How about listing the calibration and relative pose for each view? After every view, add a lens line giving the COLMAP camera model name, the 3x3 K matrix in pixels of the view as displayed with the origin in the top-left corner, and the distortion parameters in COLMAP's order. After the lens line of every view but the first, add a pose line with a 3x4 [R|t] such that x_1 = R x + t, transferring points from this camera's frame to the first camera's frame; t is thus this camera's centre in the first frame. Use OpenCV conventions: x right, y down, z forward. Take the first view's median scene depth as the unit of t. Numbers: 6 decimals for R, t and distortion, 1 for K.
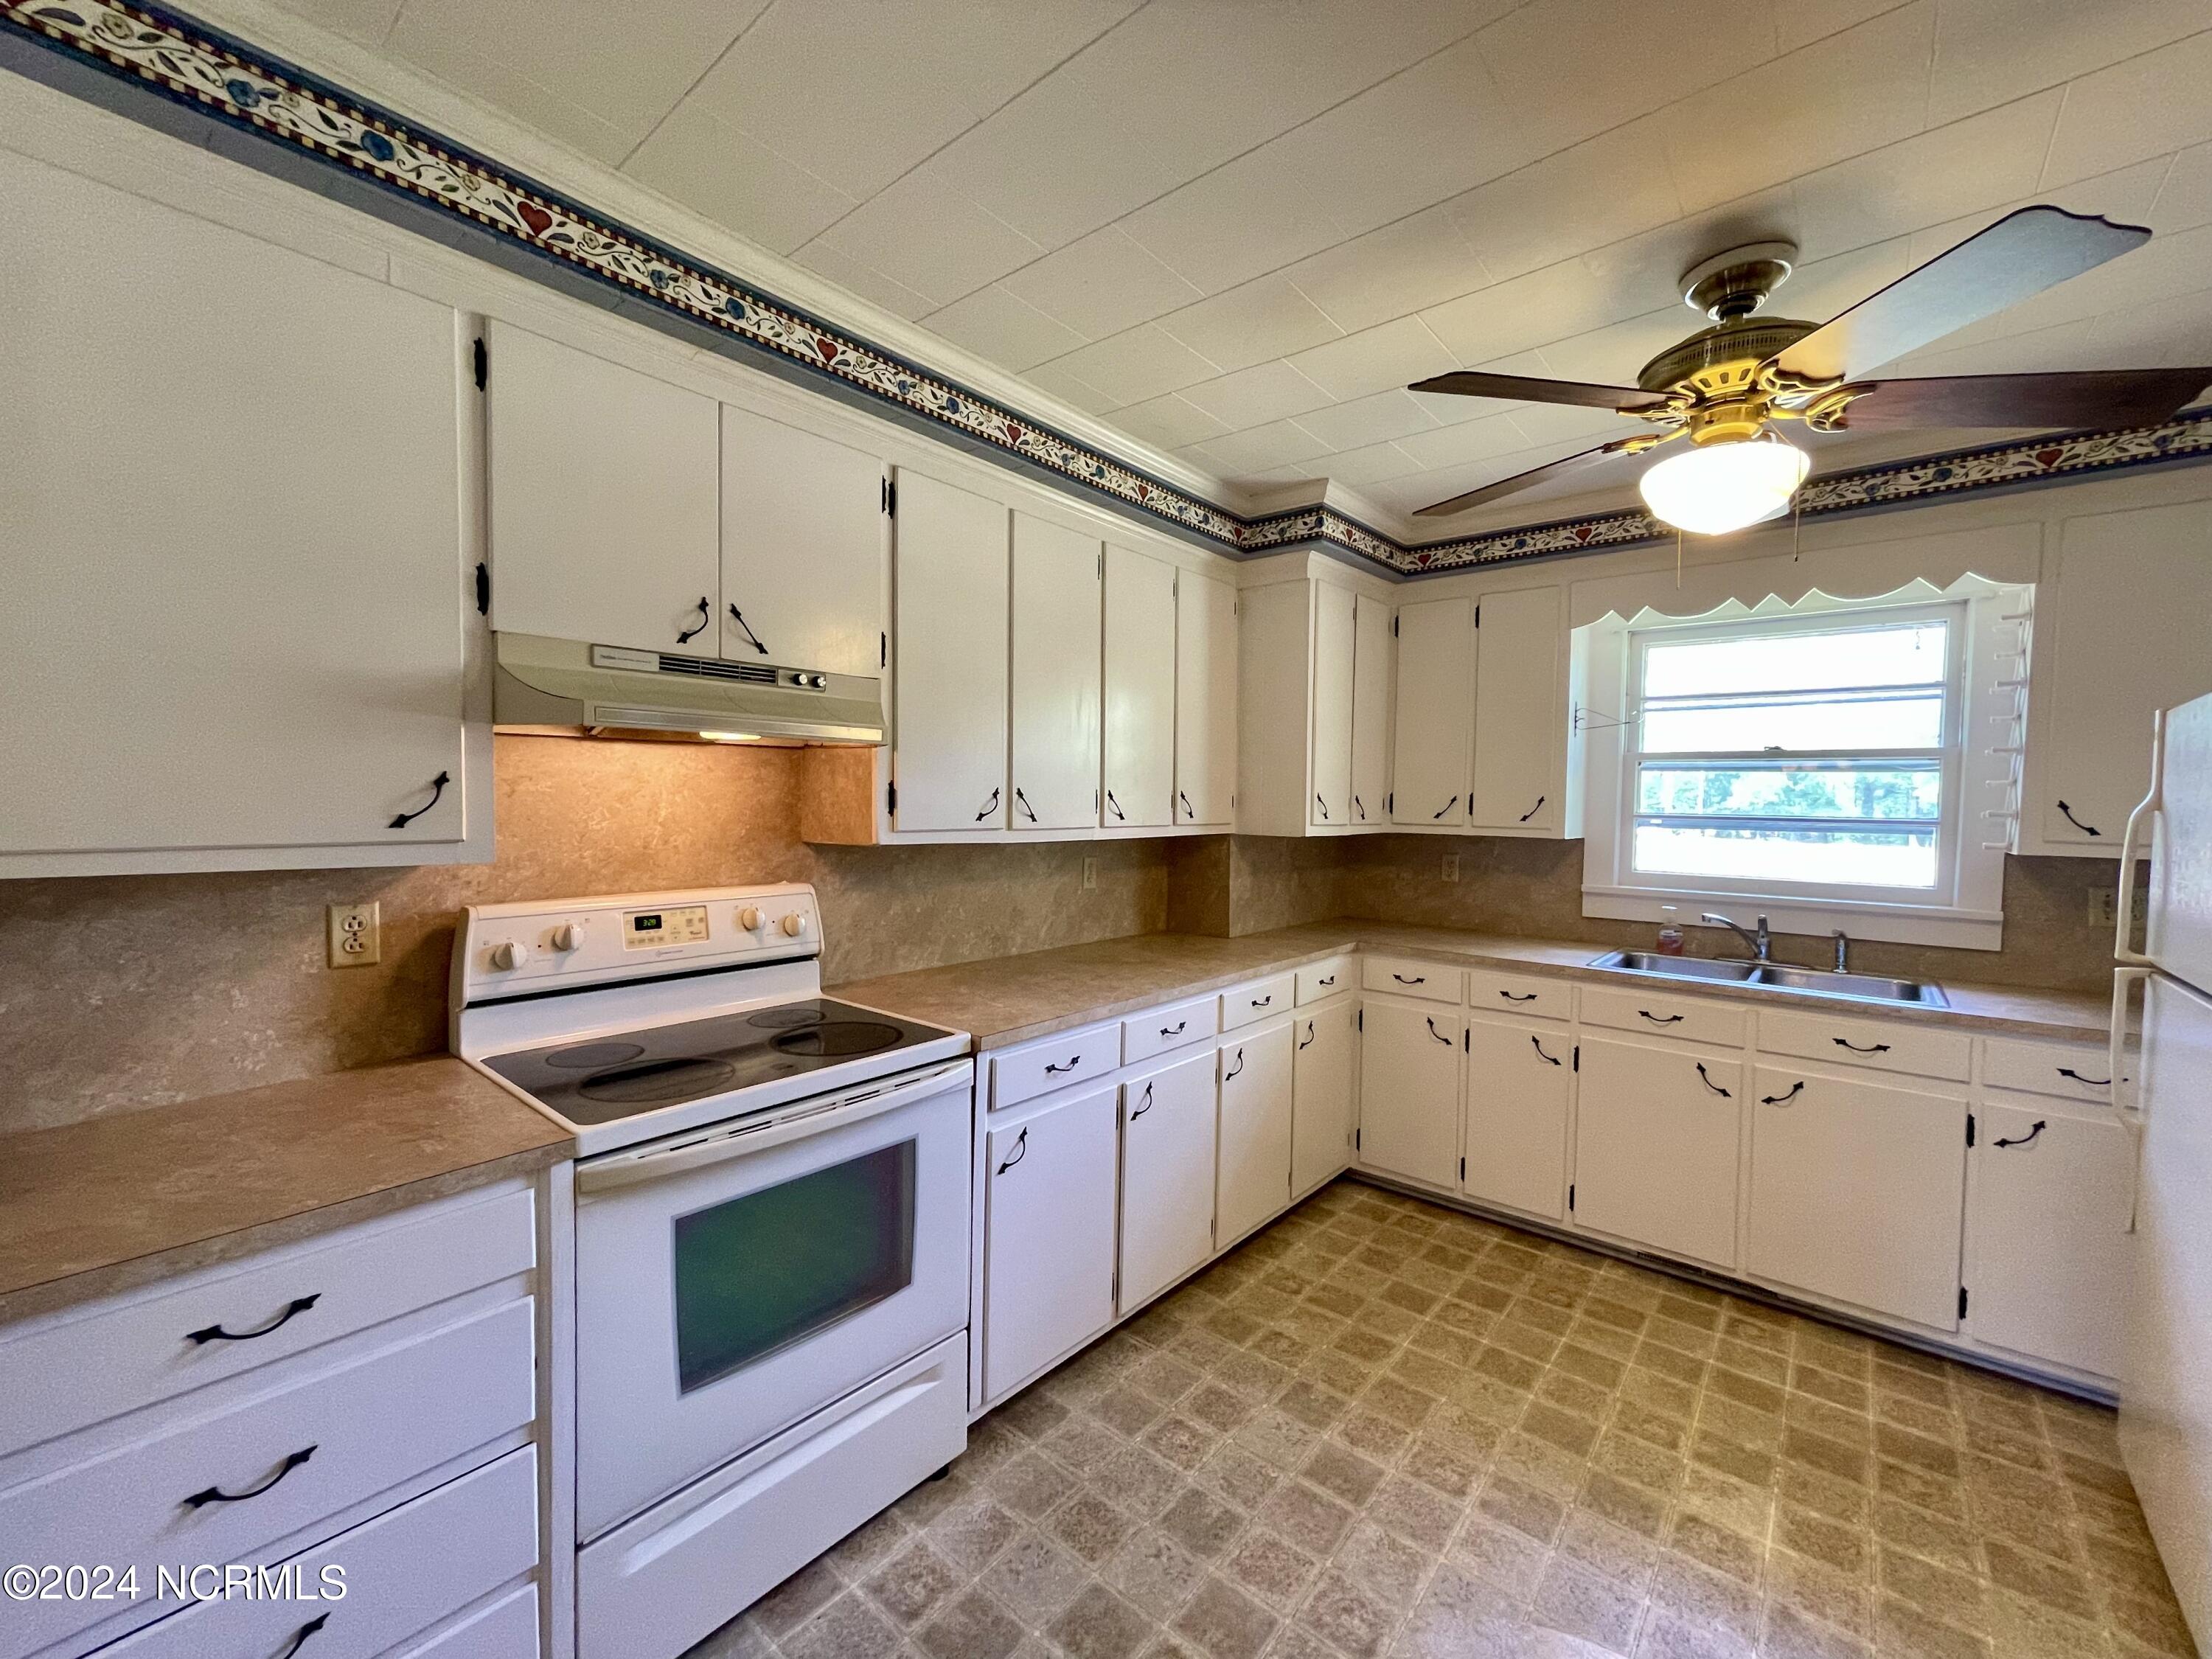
lens RADIAL K [[894.3, 0, 1090.3], [0, 894.3, 827.8], [0, 0, 1]] dist [-0.004793, 0.000470]
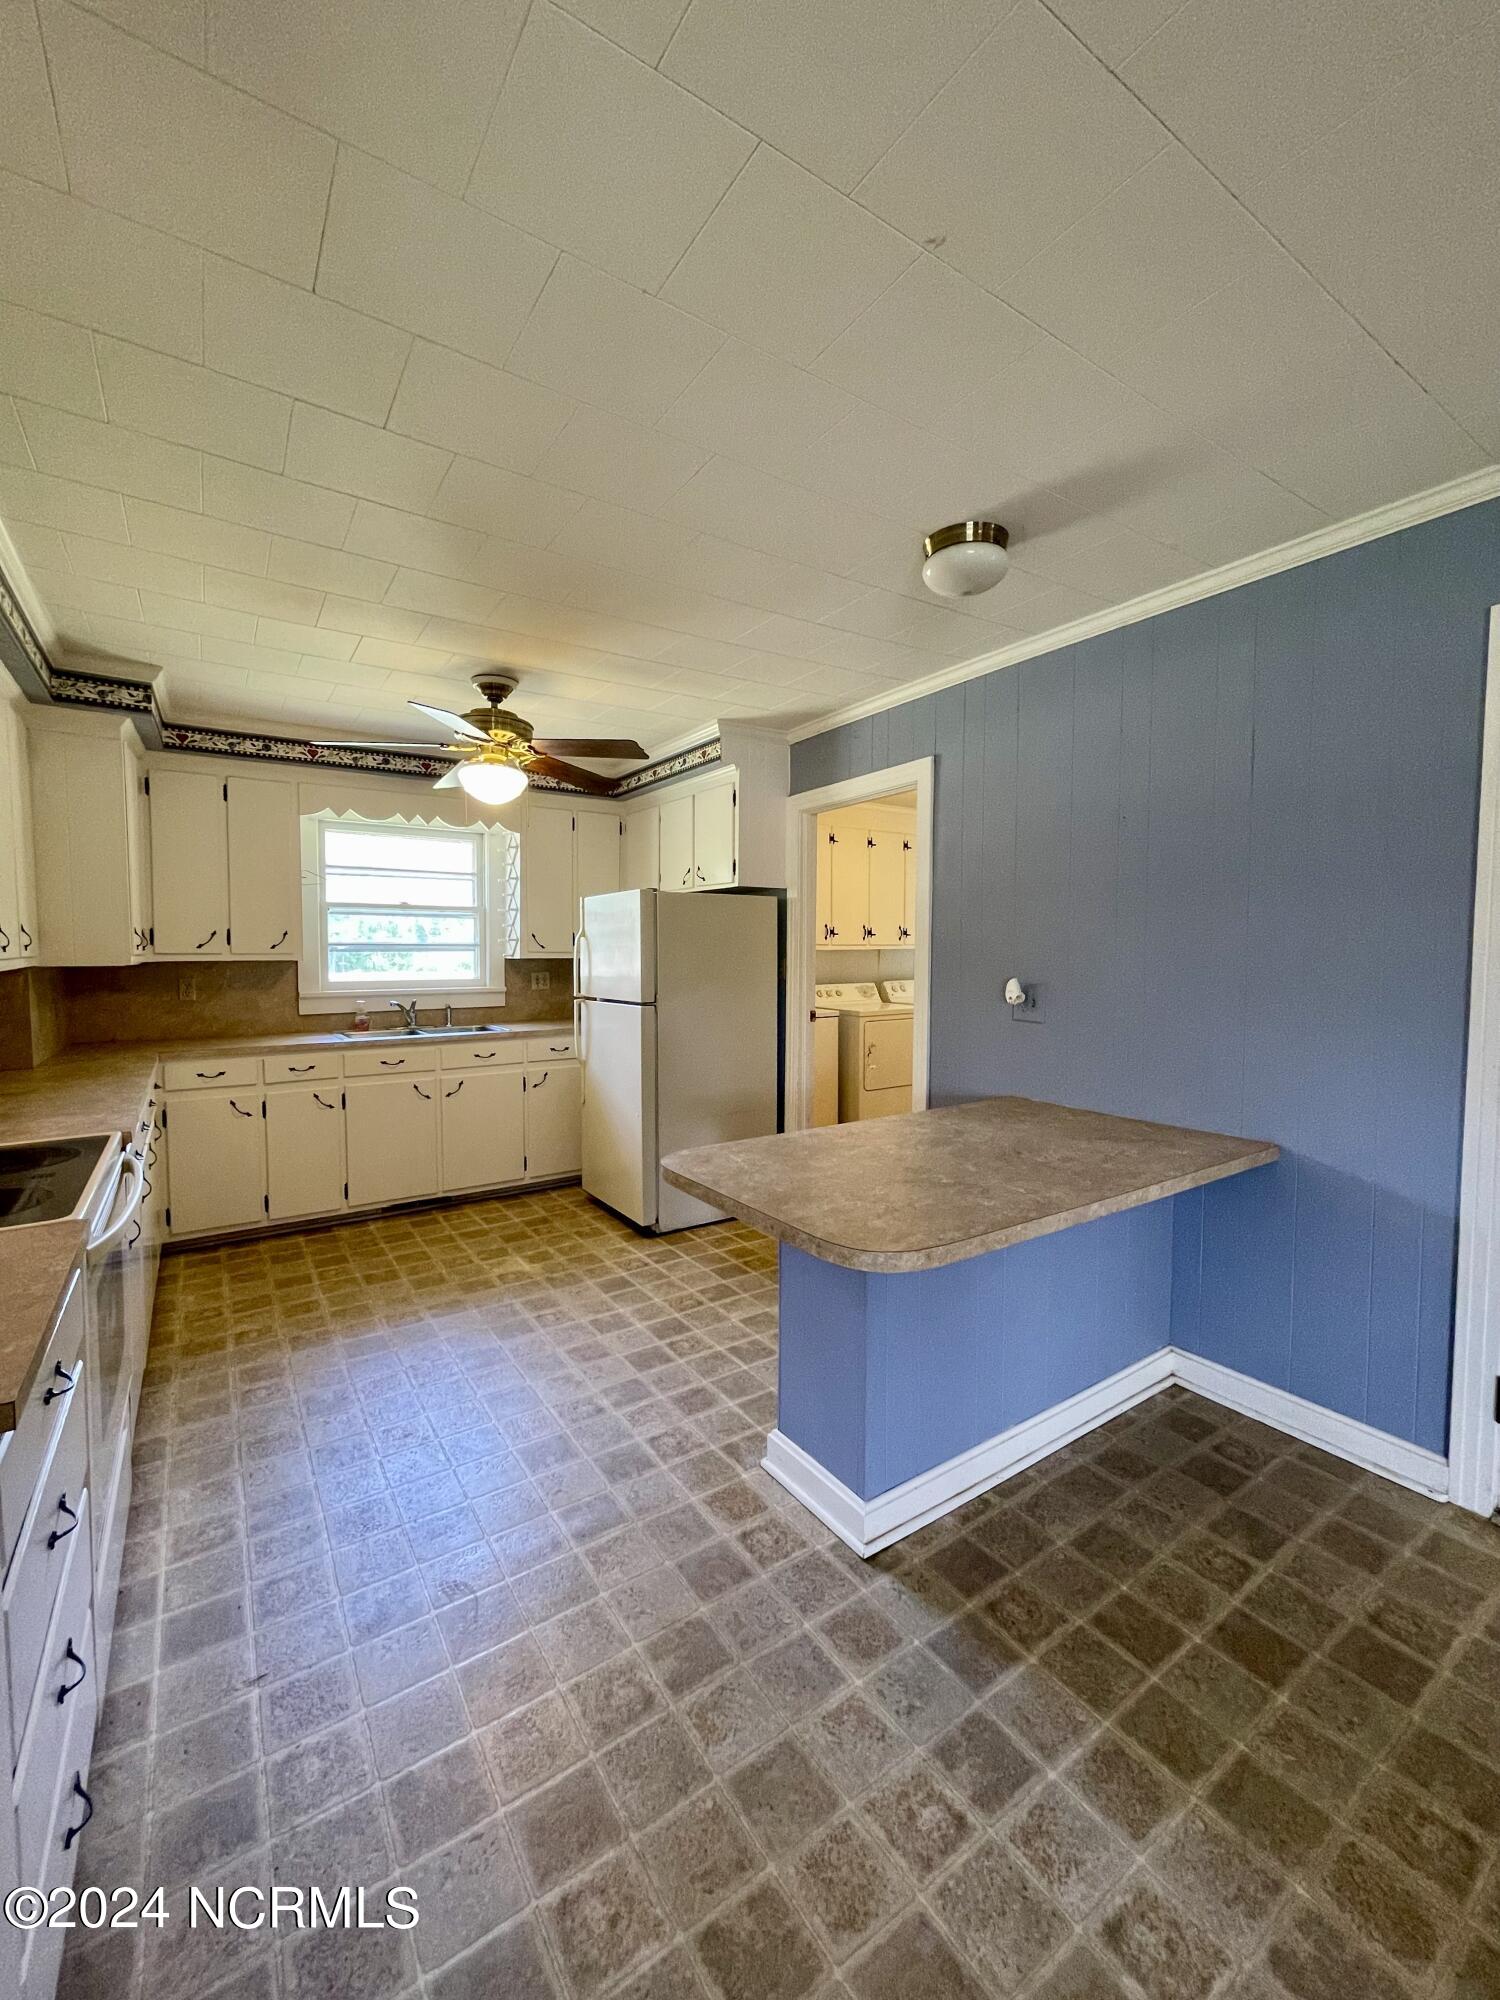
lens RADIAL K [[808.6, 0, 752.5], [0, 808.6, 989.1], [0, 0, 1]] dist [-0.004793, 0.000470]
pose [[0.258029, -0.064510, 0.963981, -0.726730], [0.033457, 0.997766, 0.057815, 0.010119], [-0.965558, 0.017334, 0.259611, -0.058477]]
